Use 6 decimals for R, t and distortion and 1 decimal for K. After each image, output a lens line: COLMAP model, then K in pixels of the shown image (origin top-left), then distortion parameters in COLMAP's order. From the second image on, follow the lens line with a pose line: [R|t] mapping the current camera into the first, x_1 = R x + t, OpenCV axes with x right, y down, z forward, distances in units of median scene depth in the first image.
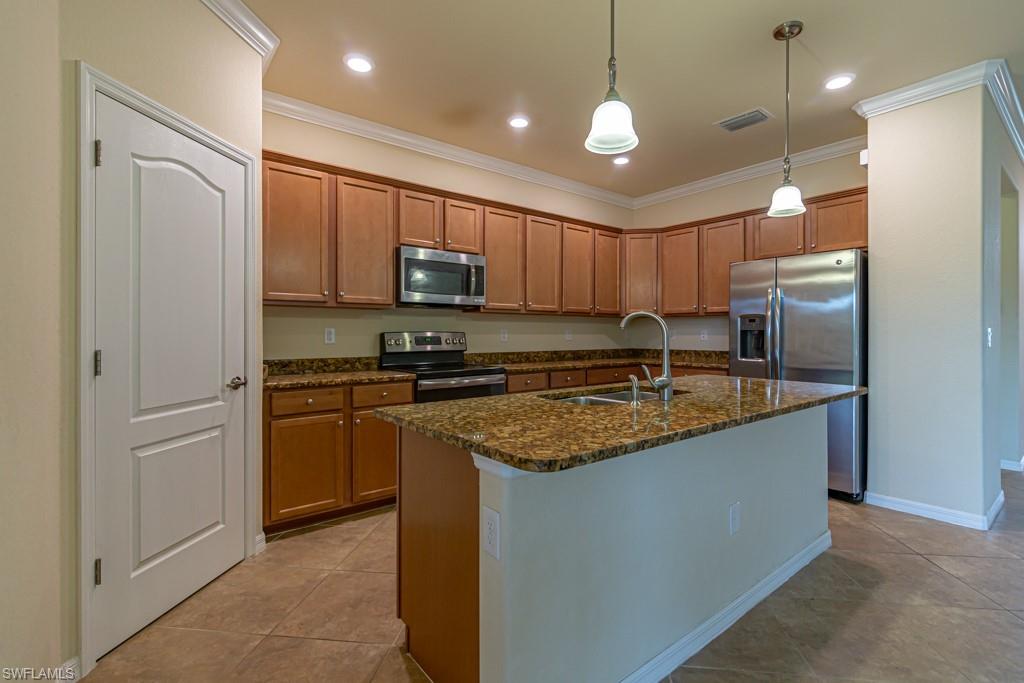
lens RADIAL K [[465.5, 0, 518.0], [0, 465.5, 338.0], [0, 0, 1]] dist [0.001978, -0.002568]
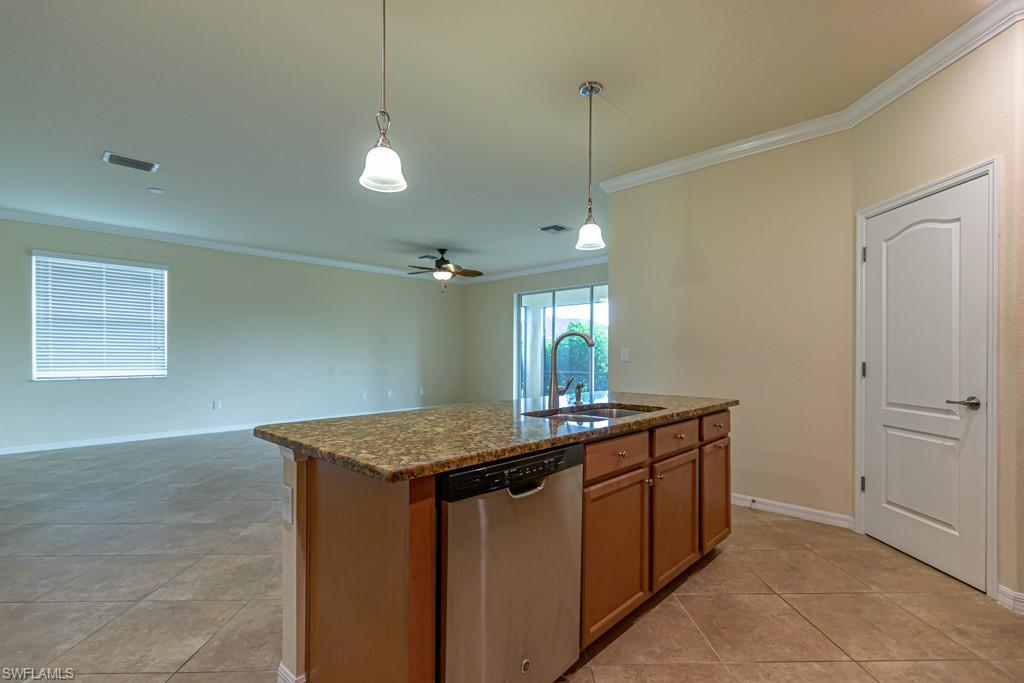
lens RADIAL K [[455.2, 0, 510.6], [0, 455.2, 347.5], [0, 0, 1]] dist [-0.012838, 0.000059]
pose [[-0.992089, -0.010203, -0.125122, 0.303096], [-0.009685, 0.999942, -0.004747, -0.004038], [0.125163, -0.003498, -0.992130, 1.127571]]
